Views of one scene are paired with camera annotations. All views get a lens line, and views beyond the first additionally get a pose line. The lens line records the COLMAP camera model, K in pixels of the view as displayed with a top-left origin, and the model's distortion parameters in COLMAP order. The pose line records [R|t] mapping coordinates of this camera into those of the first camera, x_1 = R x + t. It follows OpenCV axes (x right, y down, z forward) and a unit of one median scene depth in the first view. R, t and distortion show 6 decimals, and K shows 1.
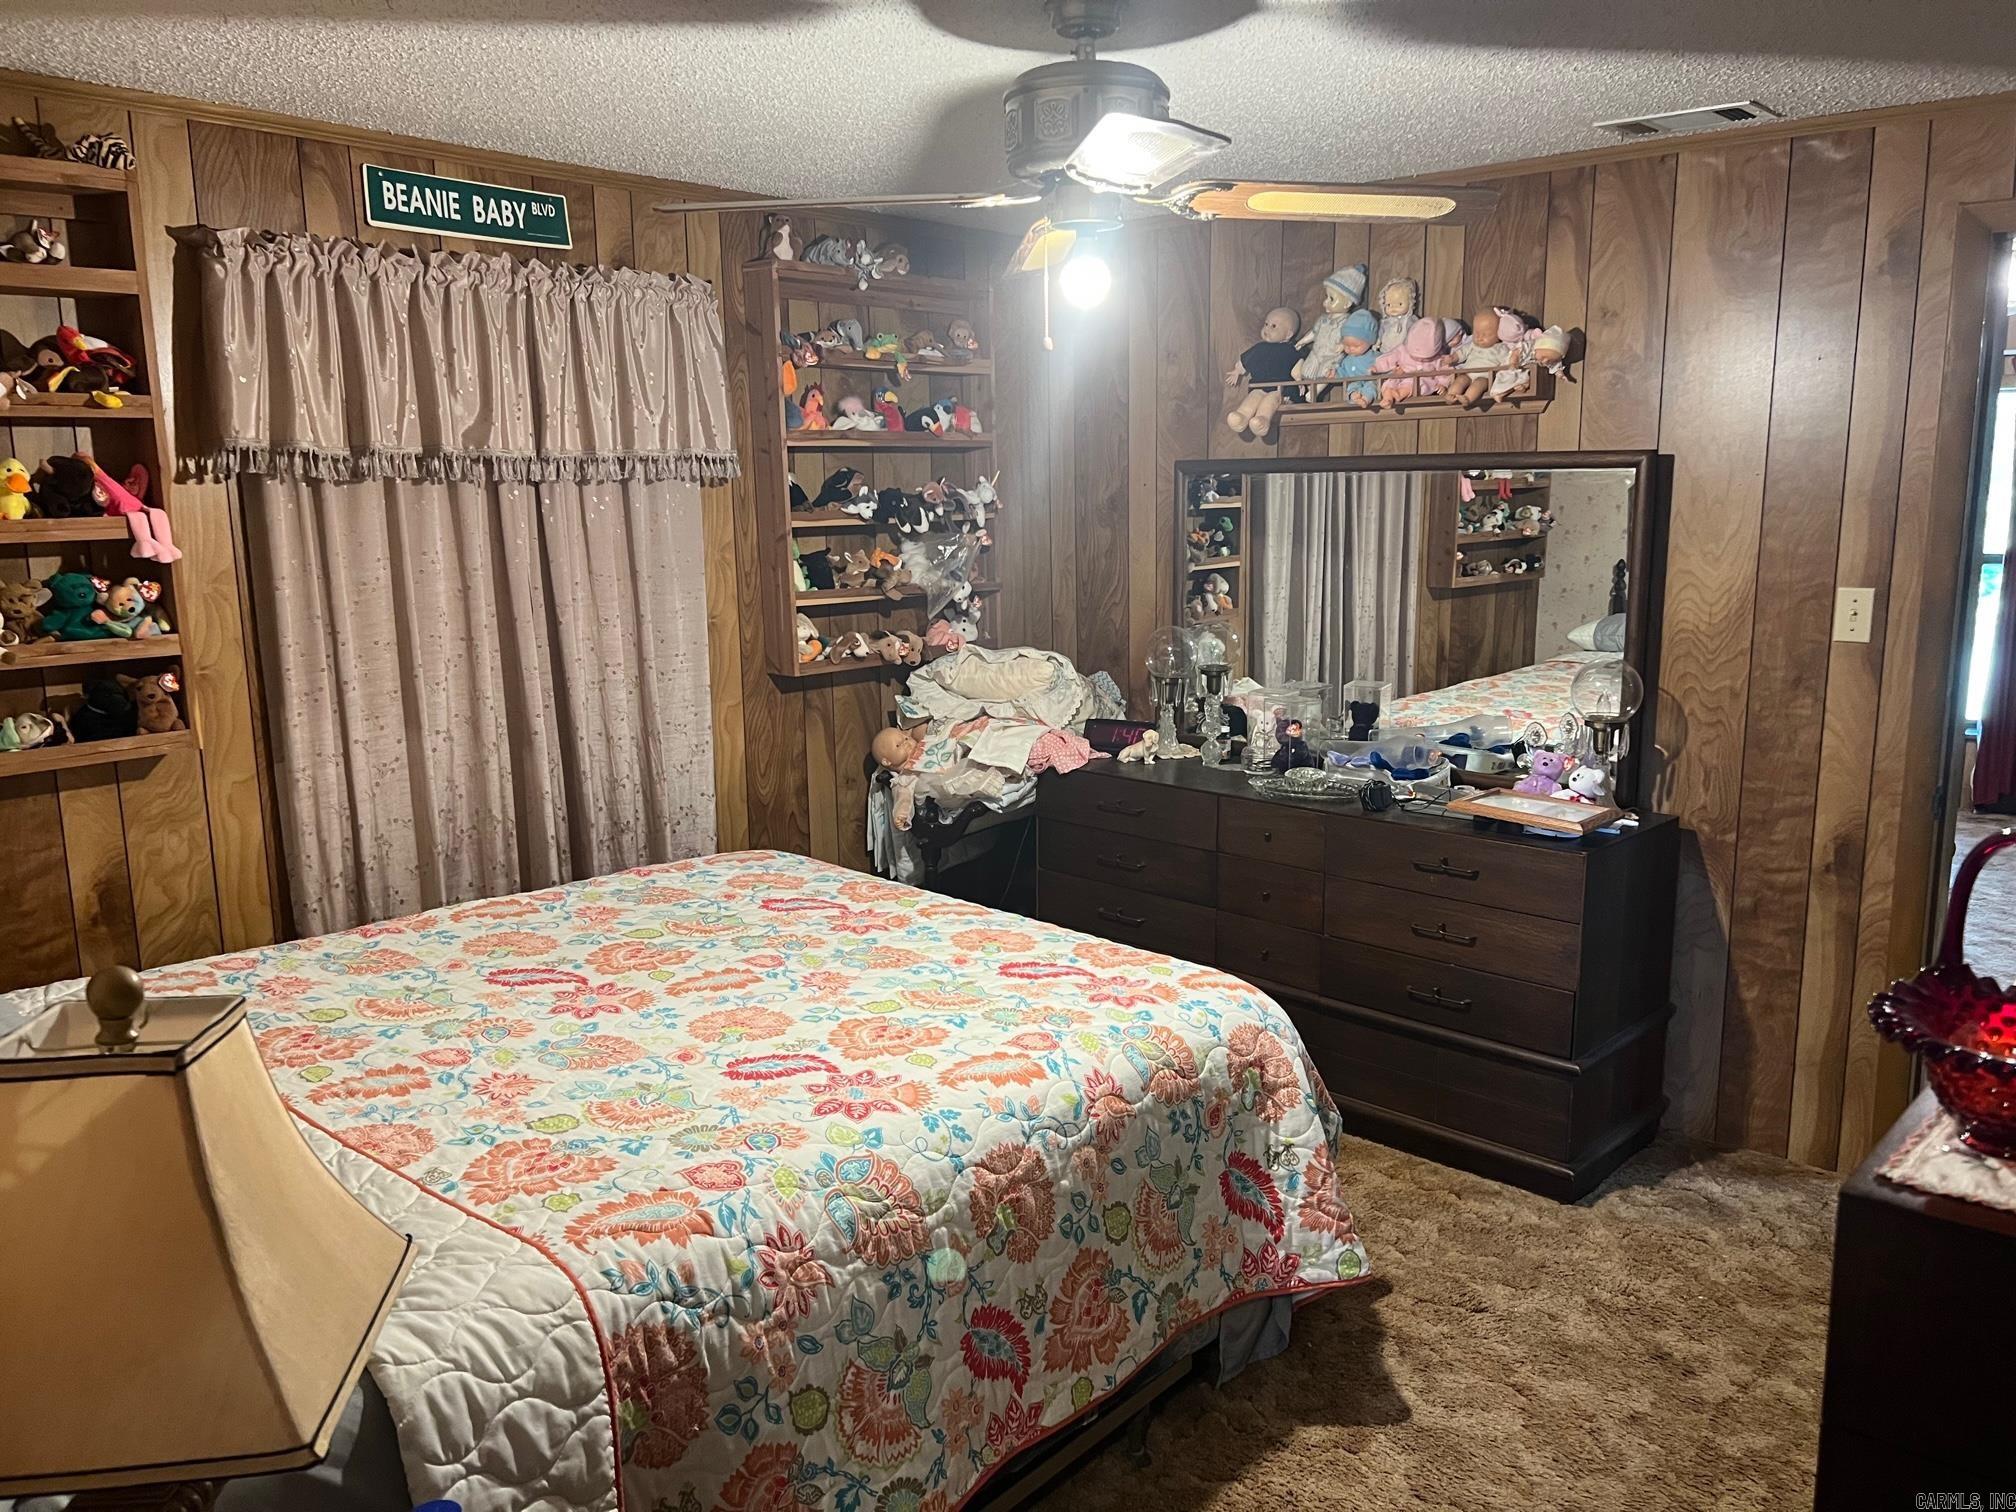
lens RADIAL K [[1476.8, 0, 1006.7], [0, 1476.8, 804.6], [0, 0, 1]] dist [-0.002244, -0.003474]
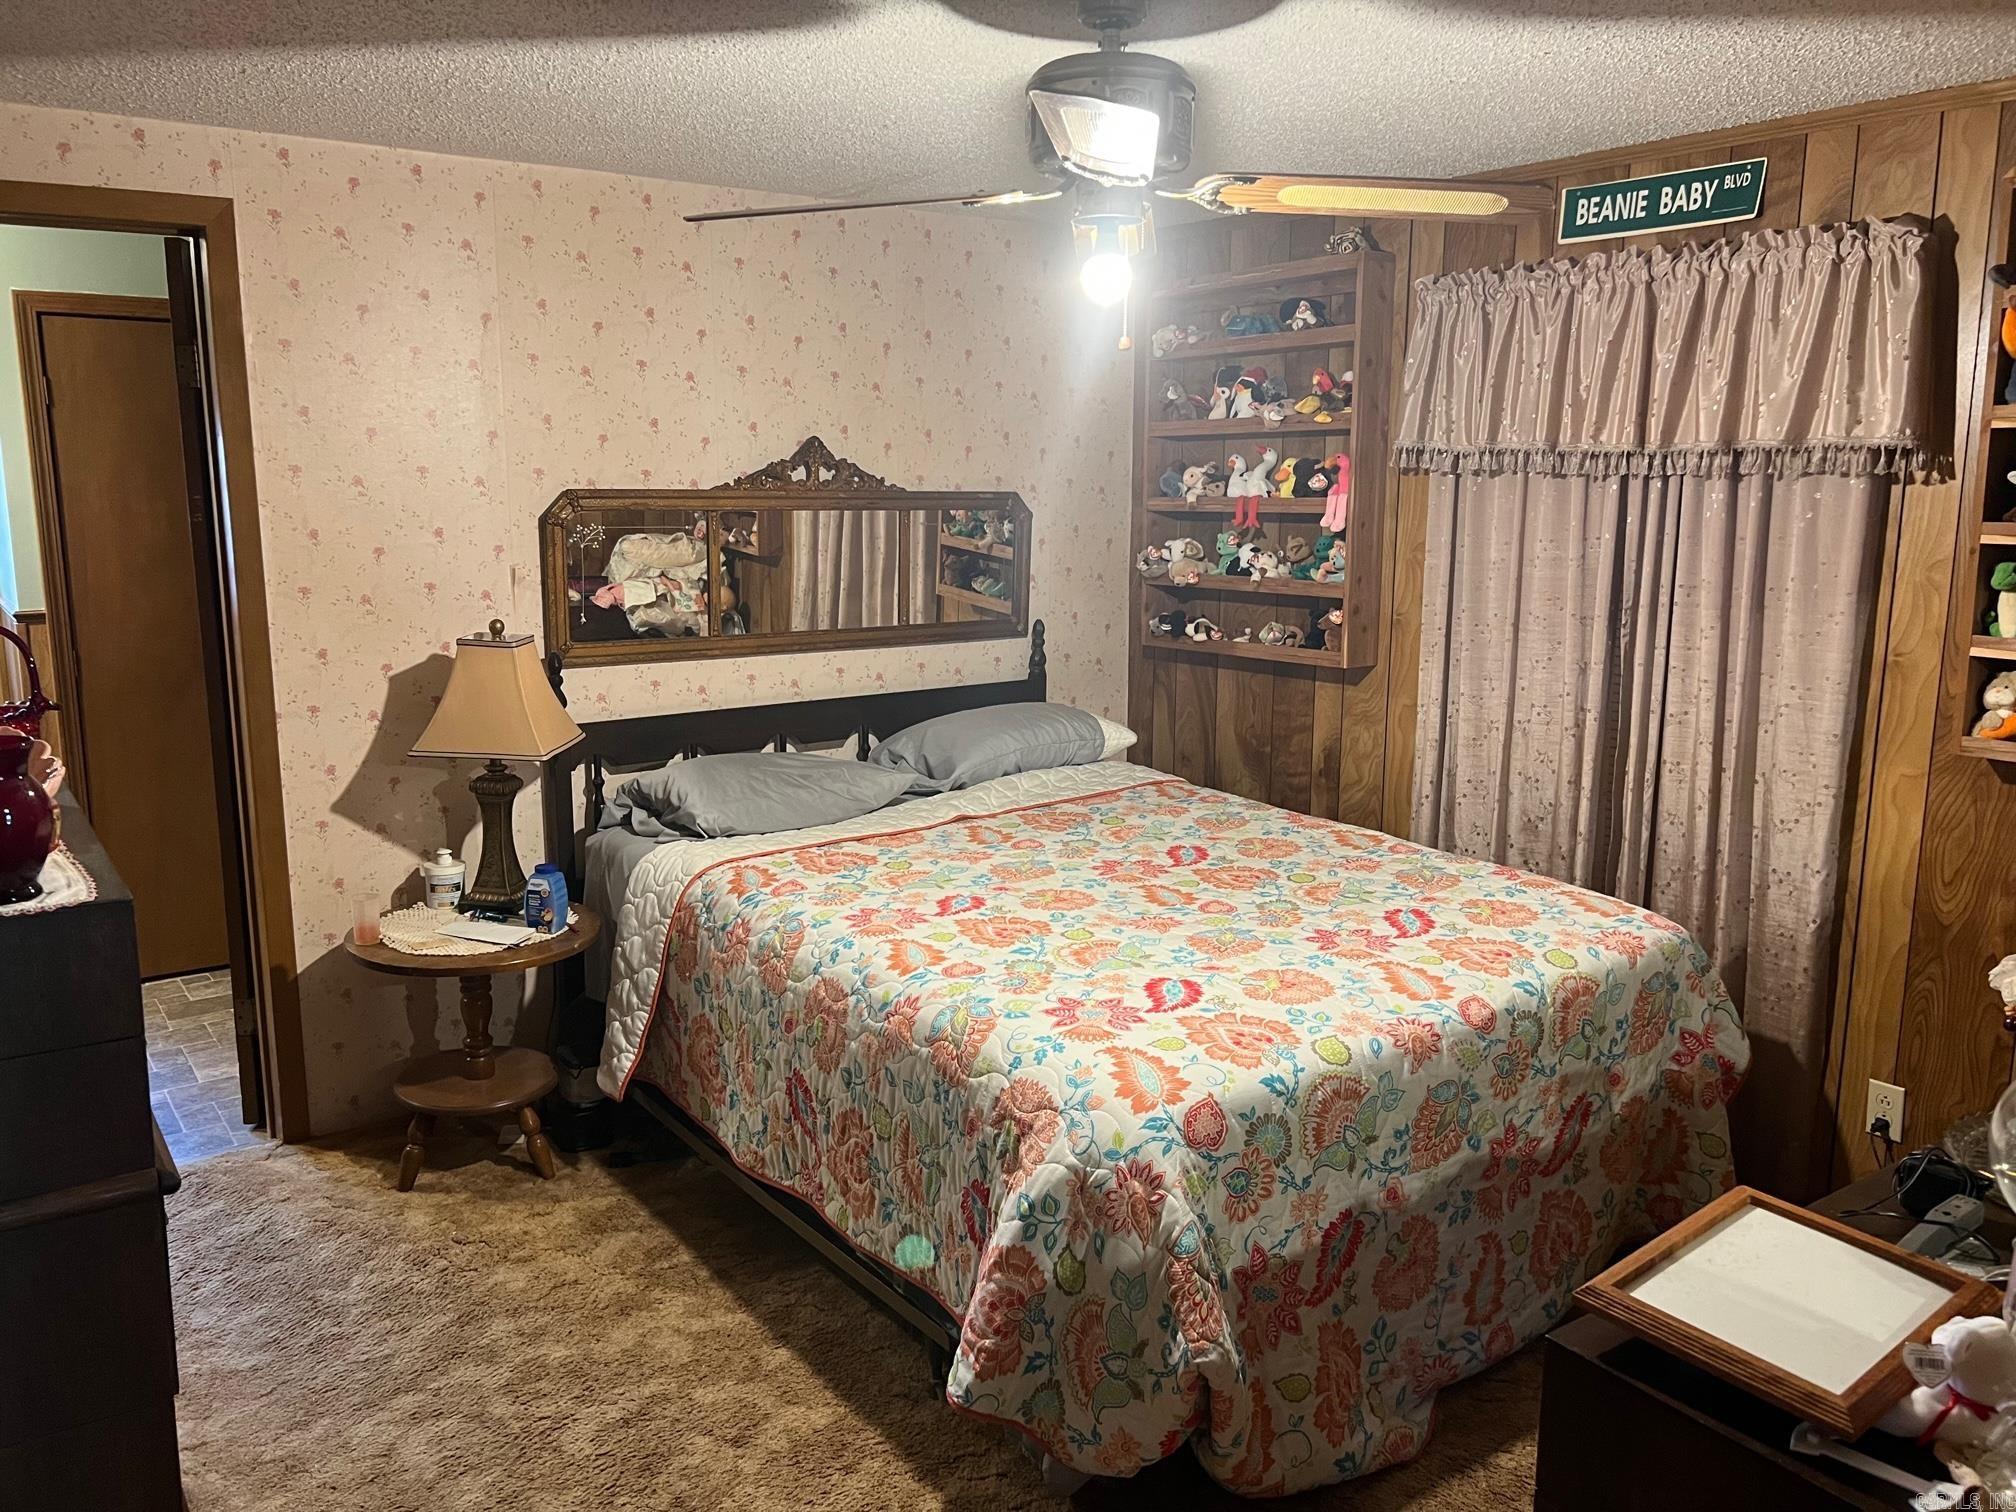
lens RADIAL K [[1511.9, 0, 1008.0], [0, 1511.9, 756.0], [0, 0, 1]] dist [0.004414, 0.001590]
pose [[-0.195471, 0.186878, -0.962740, 0.822070], [-0.210765, 0.950734, 0.227340, -0.199002], [0.957794, 0.247351, -0.146453, 0.869442]]
